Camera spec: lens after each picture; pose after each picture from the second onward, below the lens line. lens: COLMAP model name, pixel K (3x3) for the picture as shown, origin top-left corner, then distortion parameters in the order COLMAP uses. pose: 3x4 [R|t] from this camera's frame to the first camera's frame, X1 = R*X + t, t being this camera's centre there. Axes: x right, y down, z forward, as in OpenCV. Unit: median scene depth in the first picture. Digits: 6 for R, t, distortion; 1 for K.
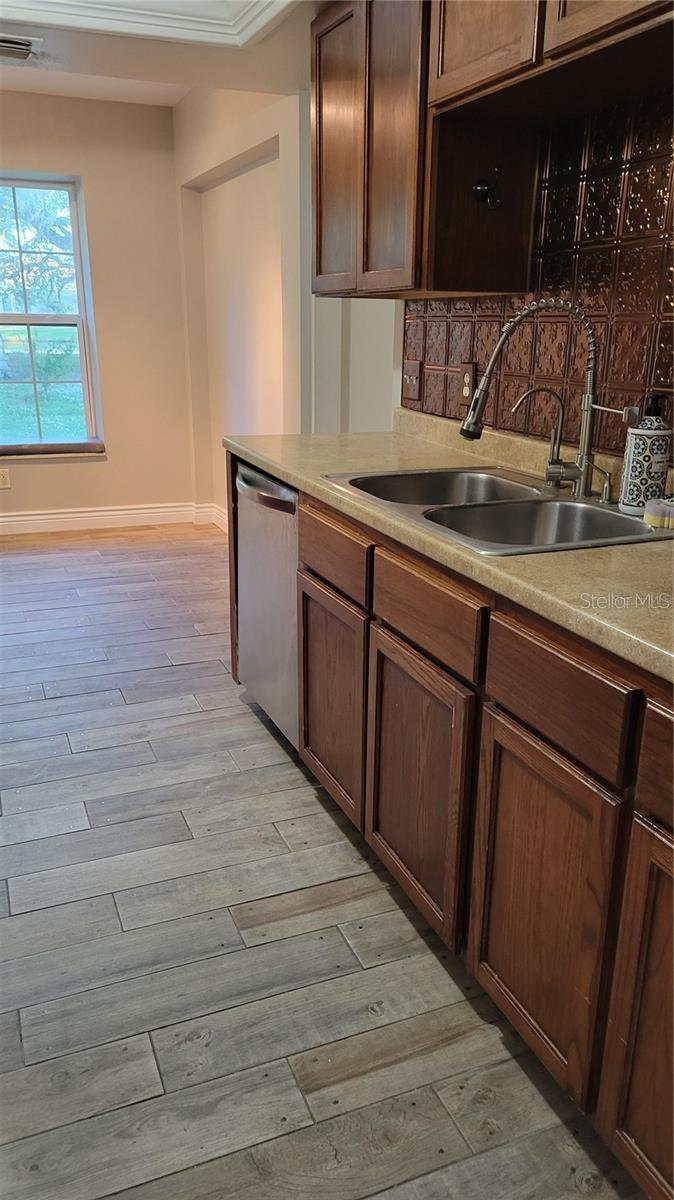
lens RADIAL K [[894.4, 0, 339.6], [0, 894.4, 601.6], [0, 0, 1]] dist [0.040342, -0.006084]
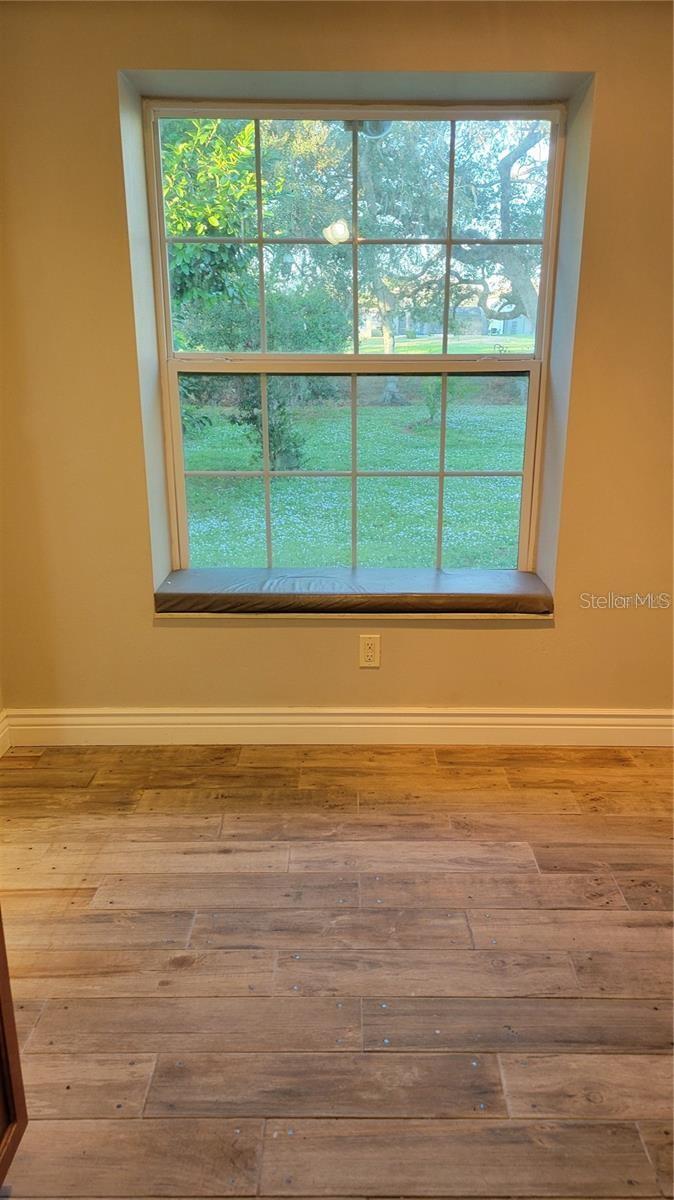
lens RADIAL K [[894.4, 0, 338.4], [0, 894.4, 600.5], [0, 0, 1]] dist [0.040342, -0.006084]
pose [[0.919457, 0.107914, -0.378093, -0.185161], [-0.113715, 0.993489, 0.007024, -0.169068], [0.376389, 0.036536, 0.925741, 0.480974]]
